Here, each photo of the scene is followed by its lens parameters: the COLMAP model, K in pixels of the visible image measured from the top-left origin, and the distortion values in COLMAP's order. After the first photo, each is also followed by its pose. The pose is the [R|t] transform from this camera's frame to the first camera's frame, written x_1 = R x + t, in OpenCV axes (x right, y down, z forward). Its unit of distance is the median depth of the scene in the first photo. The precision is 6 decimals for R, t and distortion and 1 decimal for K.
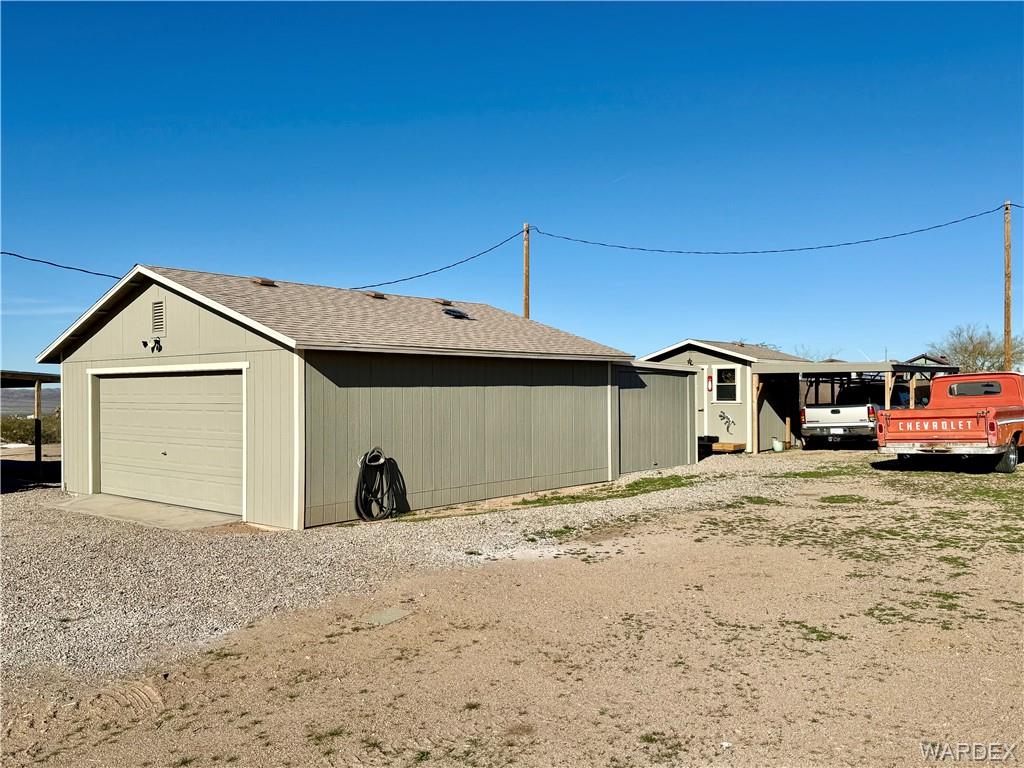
lens RADIAL K [[862.2, 0, 516.1], [0, 862.2, 382.1], [0, 0, 1]] dist [0.133048, -0.008374]
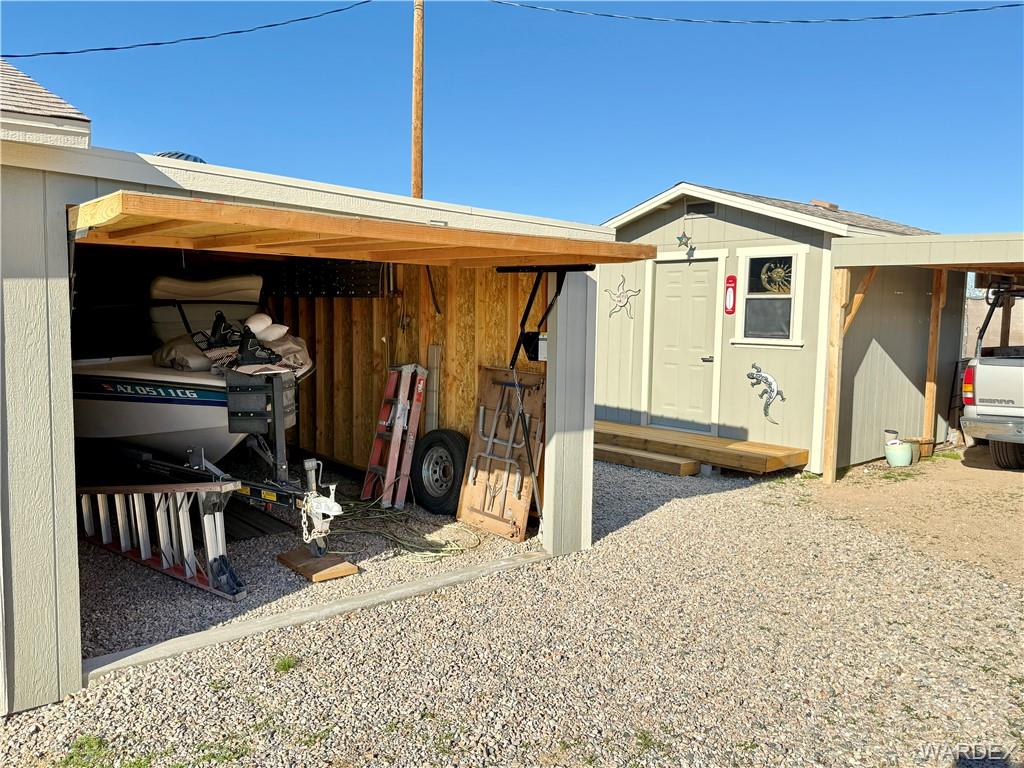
lens RADIAL K [[837.4, 0, 509.6], [0, 837.4, 388.1], [0, 0, 1]] dist [0.073959, -0.081097]
pose [[0.984241, 0.035446, -0.173245, 0.194411], [-0.018212, 0.994813, 0.100075, 0.007602], [0.175894, -0.095343, 0.979781, 0.601974]]
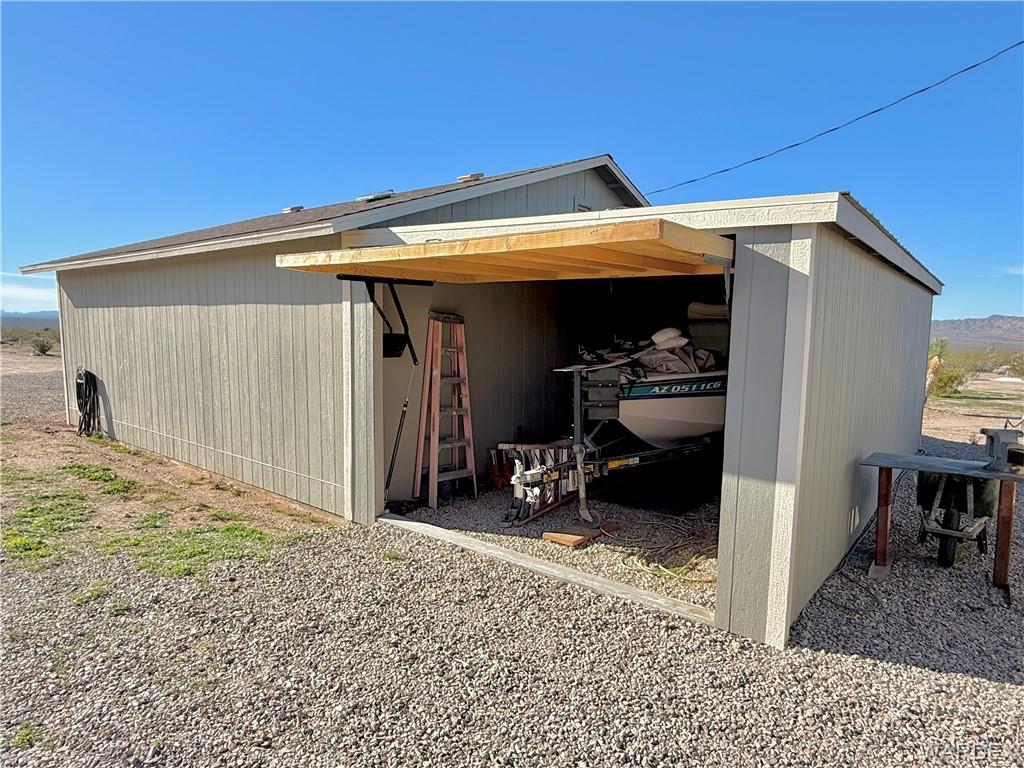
lens RADIAL K [[609.7, 0, 512.6], [0, 609.7, 387.5], [0, 0, 1]] dist [-0.000408, -0.000058]
pose [[0.027402, 0.109695, -0.993588, 0.295858], [-0.009209, 0.993946, 0.109480, 0.010111], [0.999582, 0.006150, 0.028247, 0.779800]]
